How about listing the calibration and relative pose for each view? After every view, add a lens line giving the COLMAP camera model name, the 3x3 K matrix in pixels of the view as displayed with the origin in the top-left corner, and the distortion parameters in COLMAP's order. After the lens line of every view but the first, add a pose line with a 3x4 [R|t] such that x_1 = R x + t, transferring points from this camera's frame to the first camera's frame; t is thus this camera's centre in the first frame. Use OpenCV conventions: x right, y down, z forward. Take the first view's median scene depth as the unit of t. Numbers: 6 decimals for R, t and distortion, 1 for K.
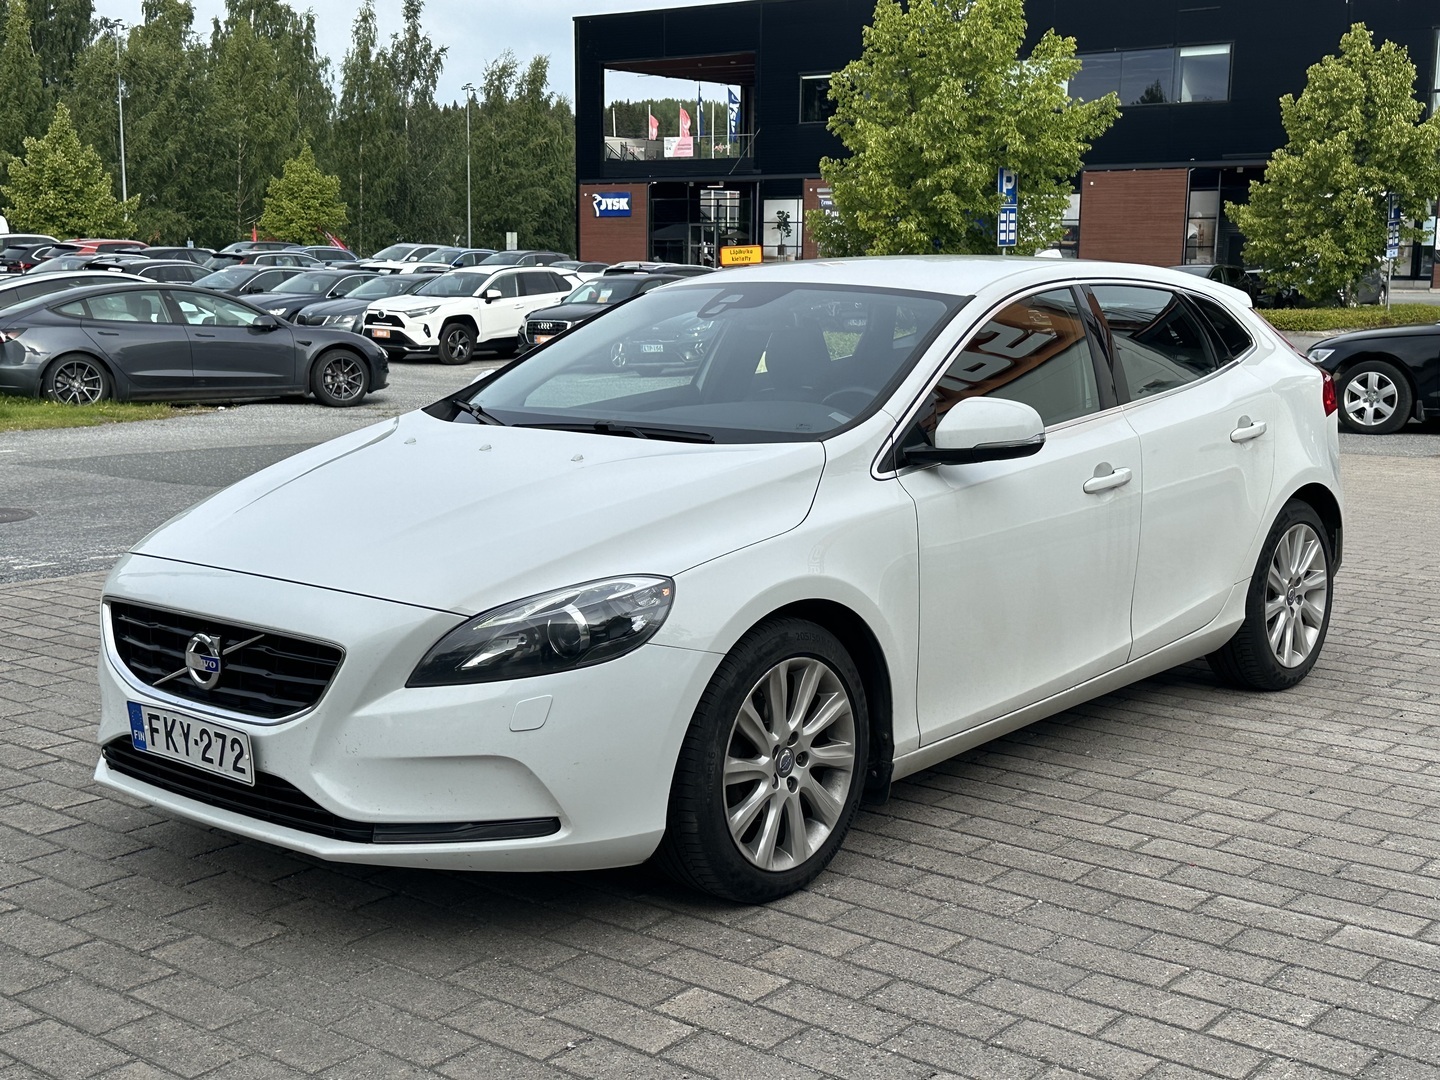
lens RADIAL K [[1796.2, 0, 722.5], [0, 1796.2, 542.6], [0, 0, 1]] dist [0.109796, 0.000000]
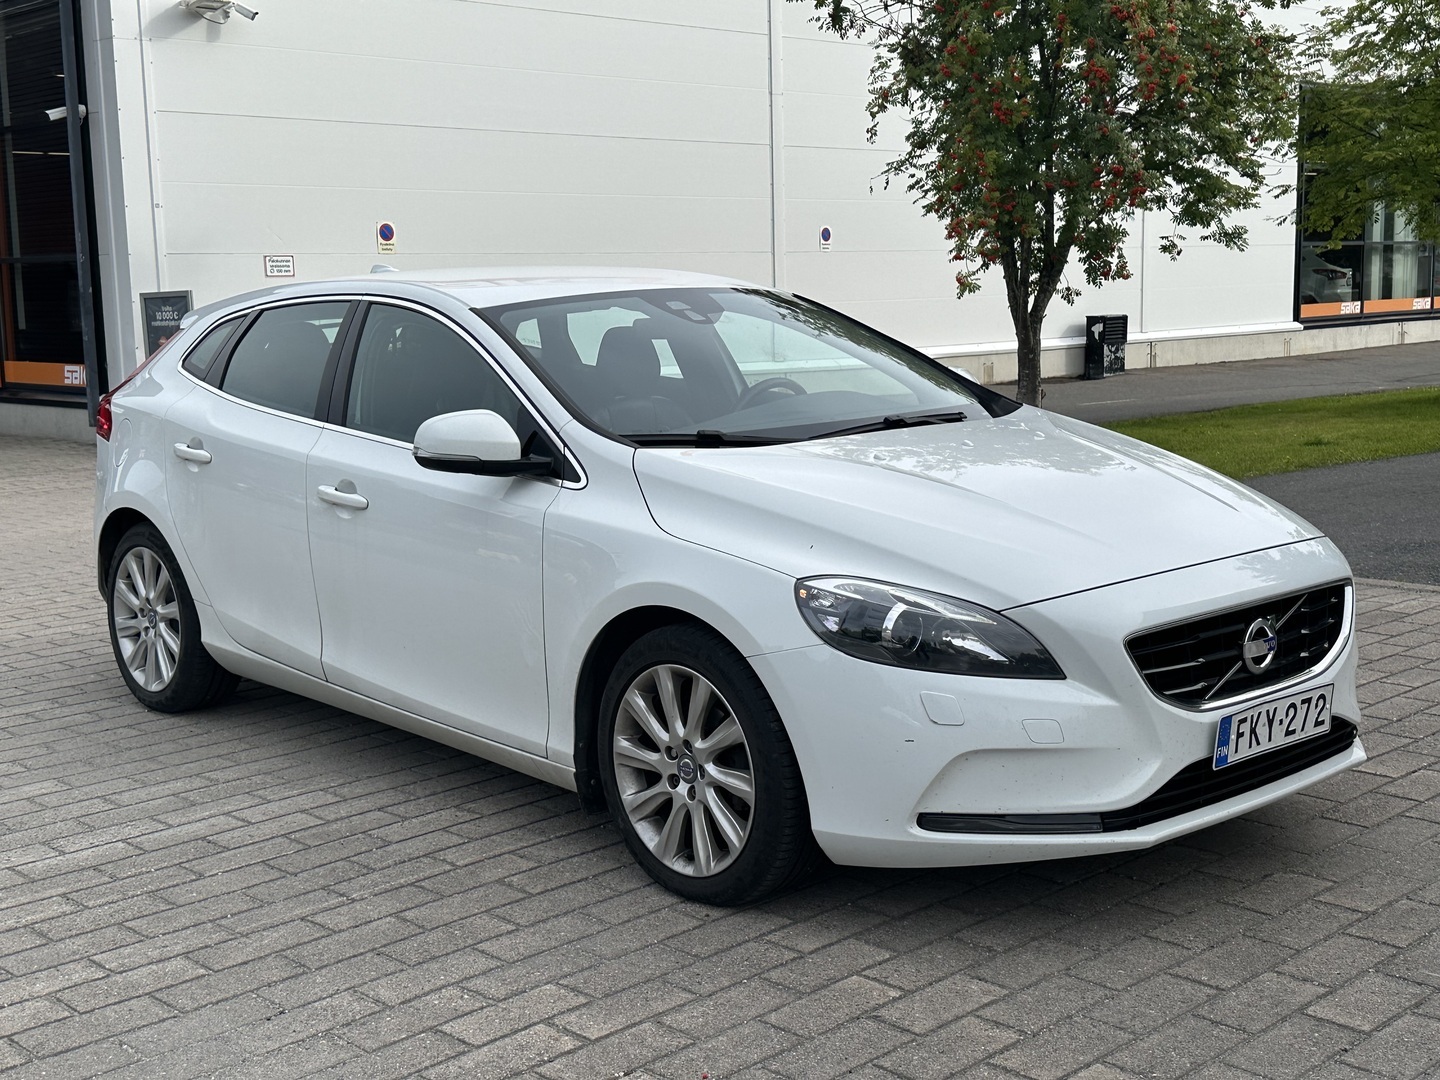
lens RADIAL K [[1796.2, 0, 726.1], [0, 1796.2, 535.3], [0, 0, 1]] dist [0.109796, 0.000000]
pose [[0.114409, -0.144534, 0.982863, -1.301334], [0.176392, 0.976595, 0.123079, -0.171624], [-0.977648, 0.159288, 0.137226, 1.136278]]
